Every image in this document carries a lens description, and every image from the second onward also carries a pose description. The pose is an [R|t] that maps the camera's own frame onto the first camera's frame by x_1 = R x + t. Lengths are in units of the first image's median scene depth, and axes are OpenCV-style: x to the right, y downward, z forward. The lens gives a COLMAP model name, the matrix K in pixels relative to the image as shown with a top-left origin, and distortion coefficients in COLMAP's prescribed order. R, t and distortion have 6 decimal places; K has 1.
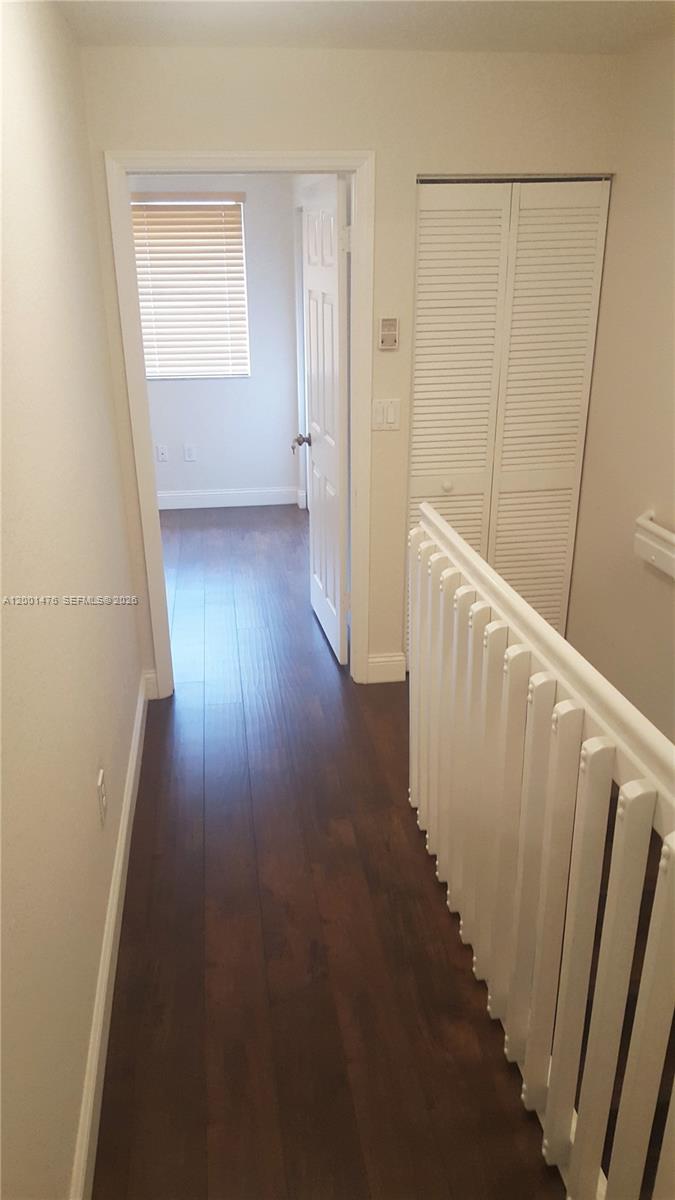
lens RADIAL K [[926.2, 0, 339.3], [0, 926.2, 600.3], [0, 0, 1]] dist [0.086214, -0.102117]
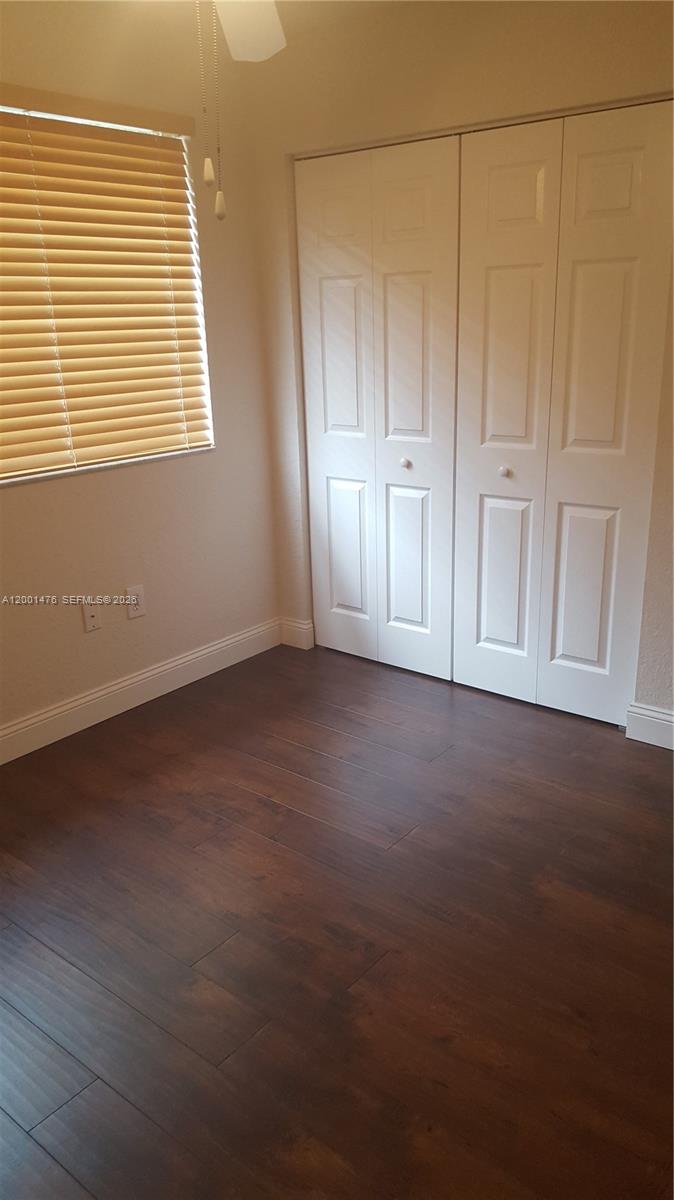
lens RADIAL K [[926.2, 0, 336.5], [0, 926.2, 600.6], [0, 0, 1]] dist [0.086214, -0.102117]
pose [[0.742248, -0.212443, 0.635560, -0.417670], [0.235646, 0.970591, 0.049229, -0.161409], [-0.627327, 0.113227, 0.770480, 0.532503]]
